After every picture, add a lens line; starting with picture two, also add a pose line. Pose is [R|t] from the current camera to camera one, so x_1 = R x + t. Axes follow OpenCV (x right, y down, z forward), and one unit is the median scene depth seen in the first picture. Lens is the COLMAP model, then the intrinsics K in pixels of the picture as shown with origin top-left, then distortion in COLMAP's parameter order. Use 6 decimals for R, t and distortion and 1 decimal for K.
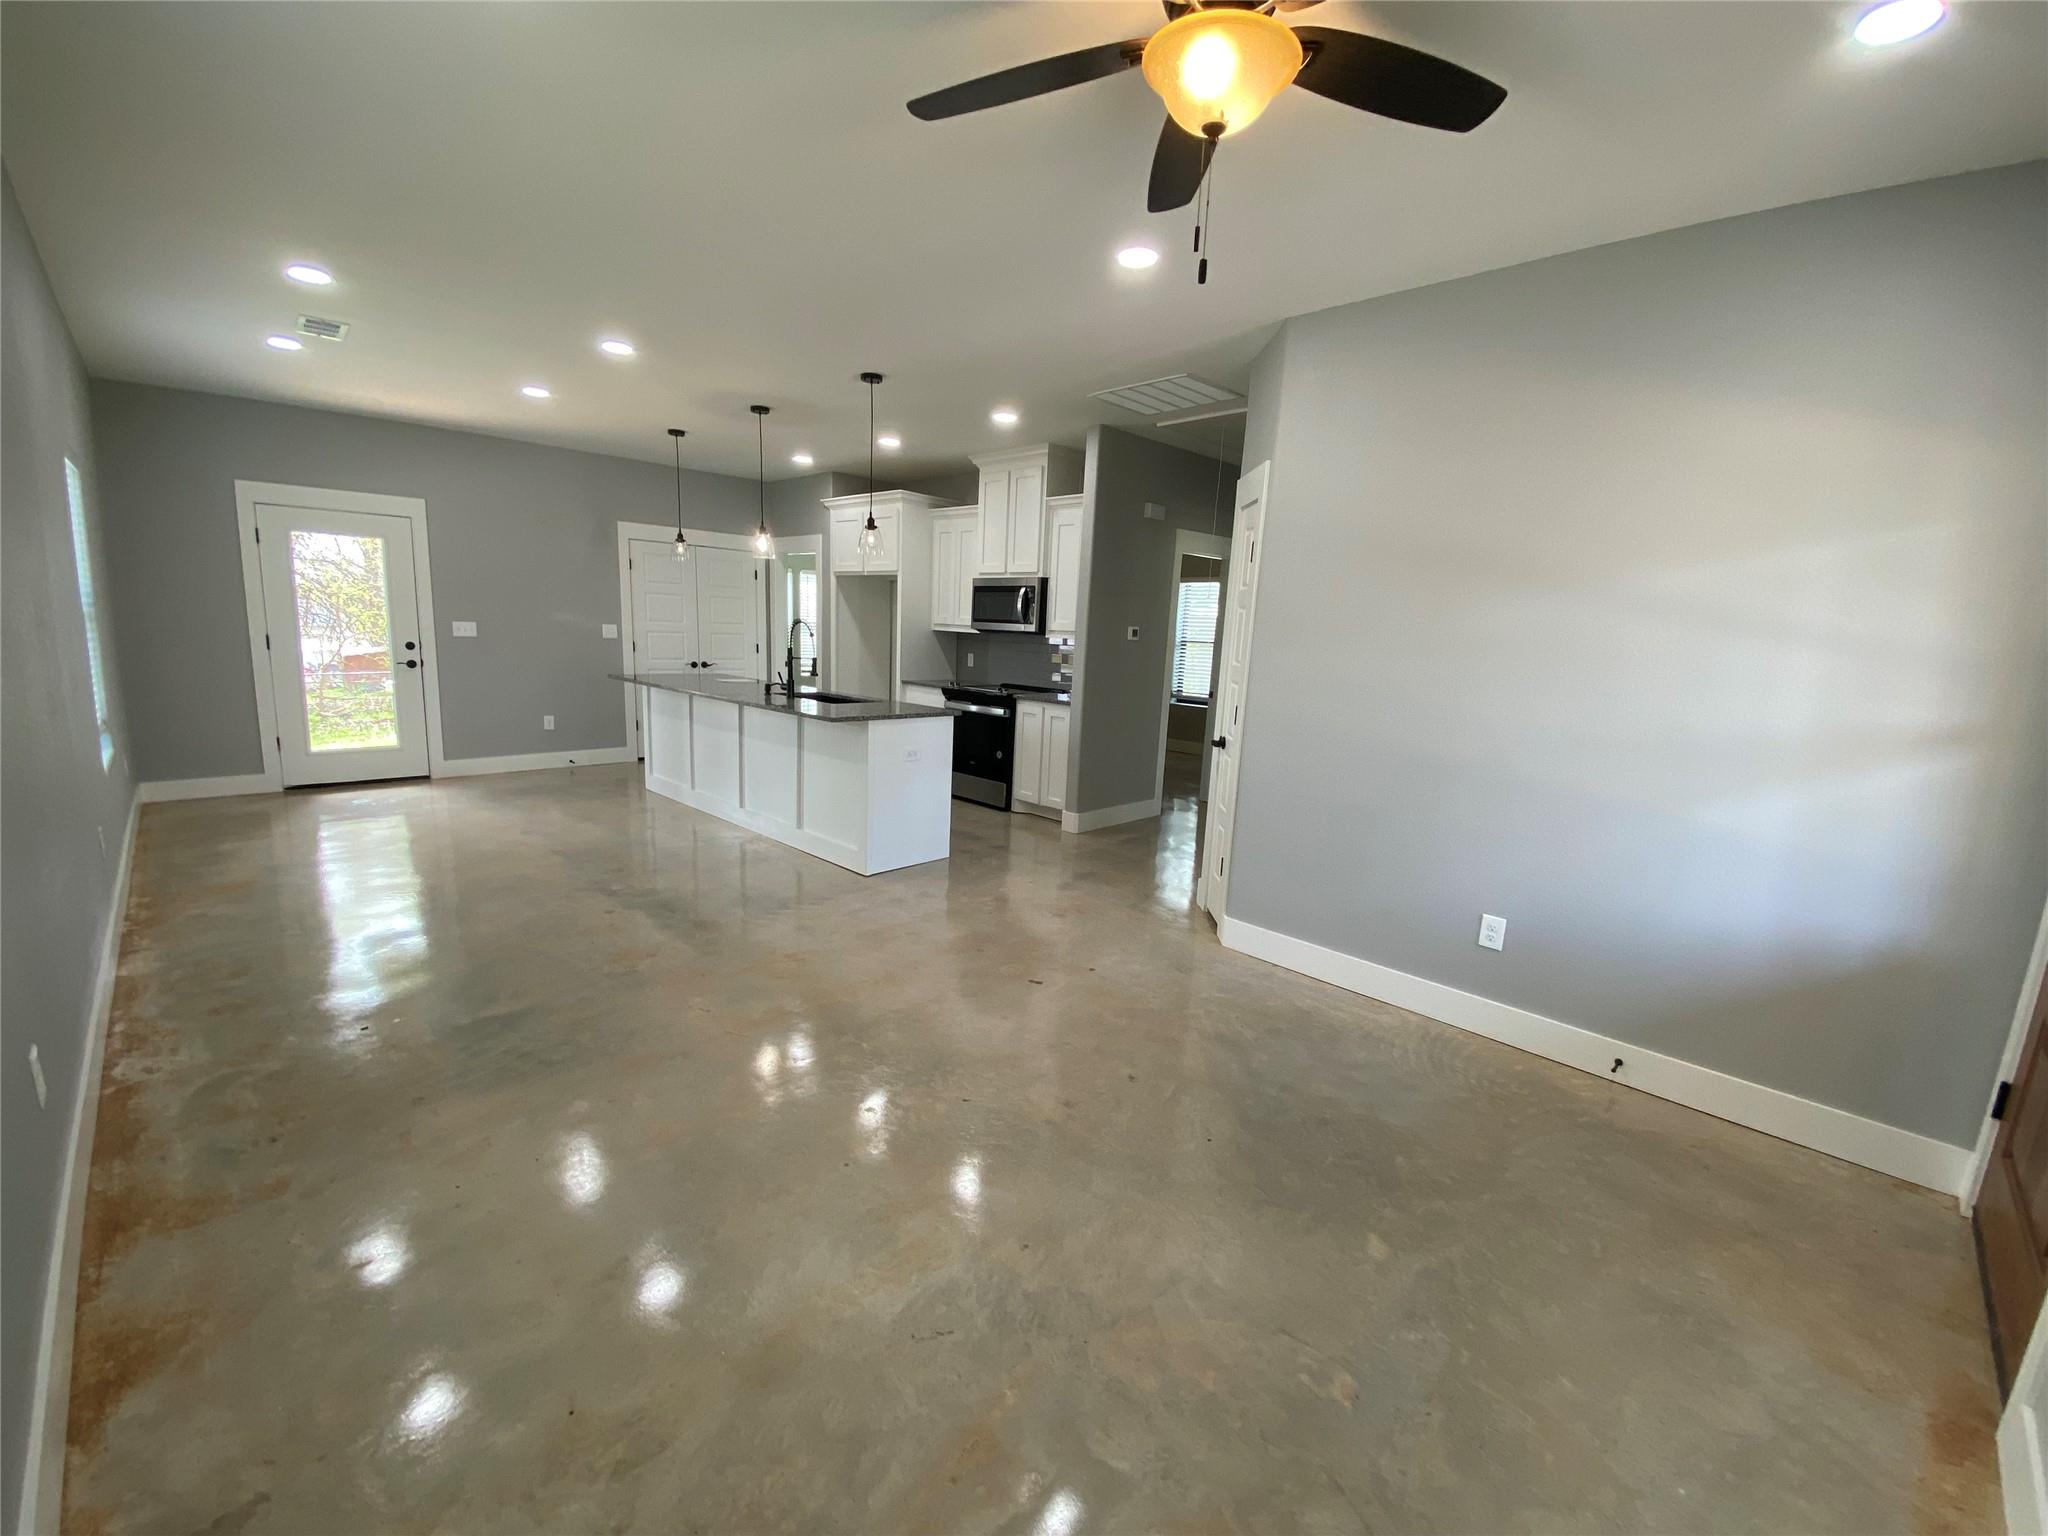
lens RADIAL K [[821.9, 0, 1024.0], [0, 821.9, 768.0], [0, 0, 1]] dist [0.000099, -0.000003]
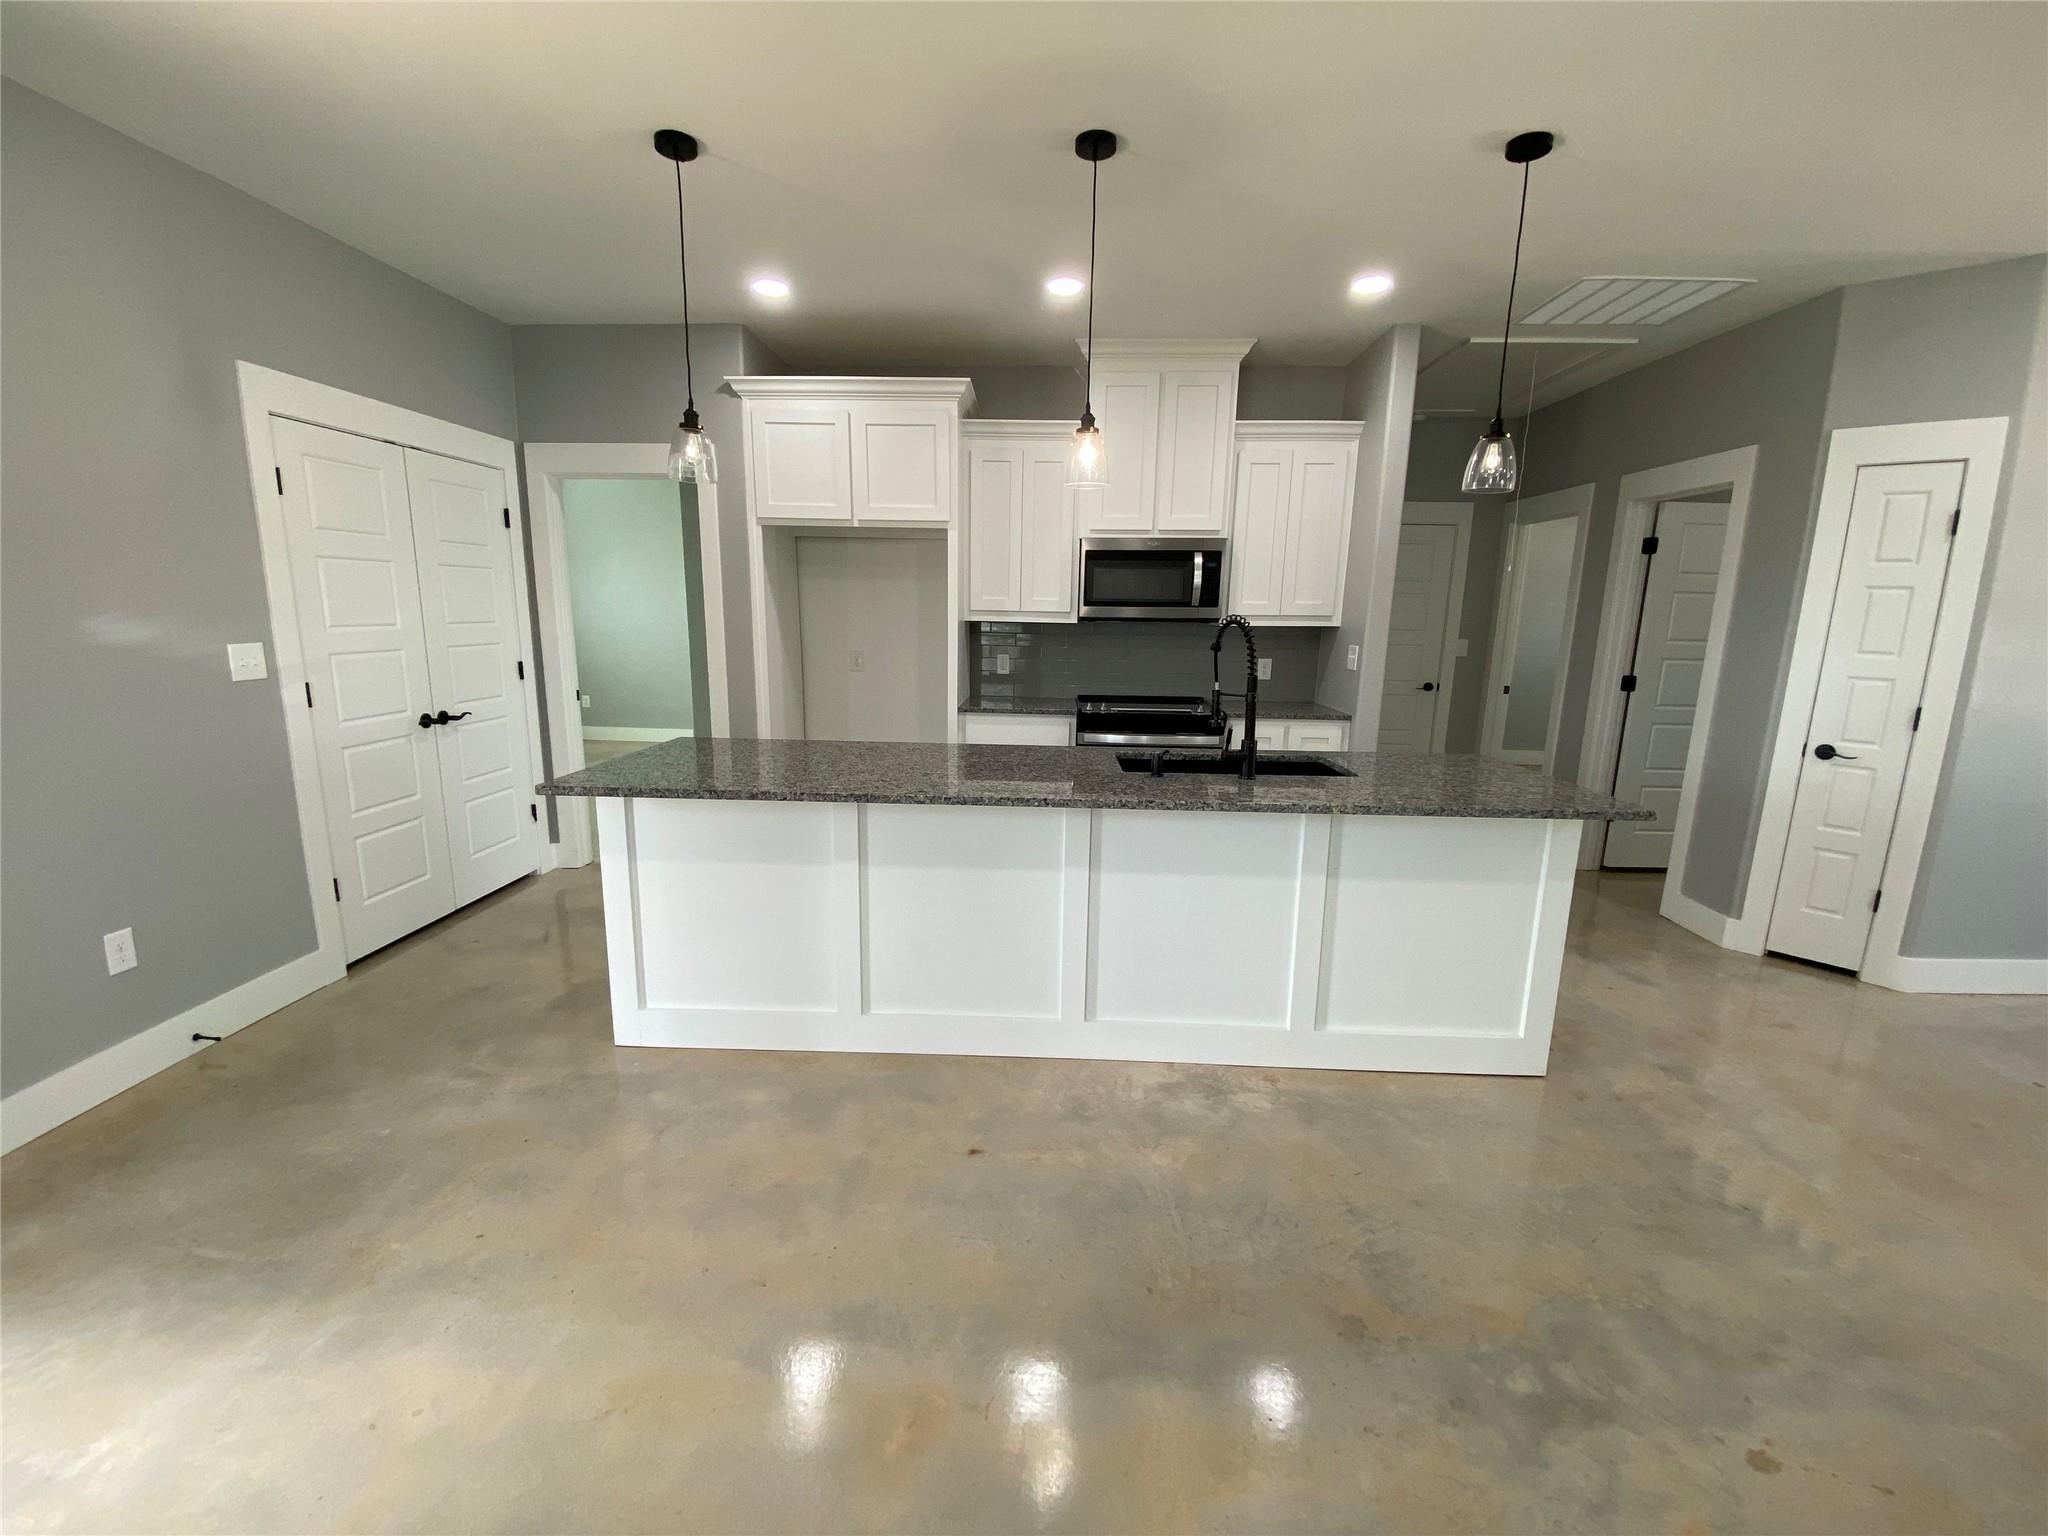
lens RADIAL K [[843.6, 0, 1024.0], [0, 843.6, 768.0], [0, 0, 1]] dist [-0.022356, -0.000223]
pose [[0.747474, -0.153825, 0.646236, -0.523142], [0.130382, 0.987870, 0.084339, -0.111928], [-0.651370, 0.021217, 0.758463, 0.525439]]
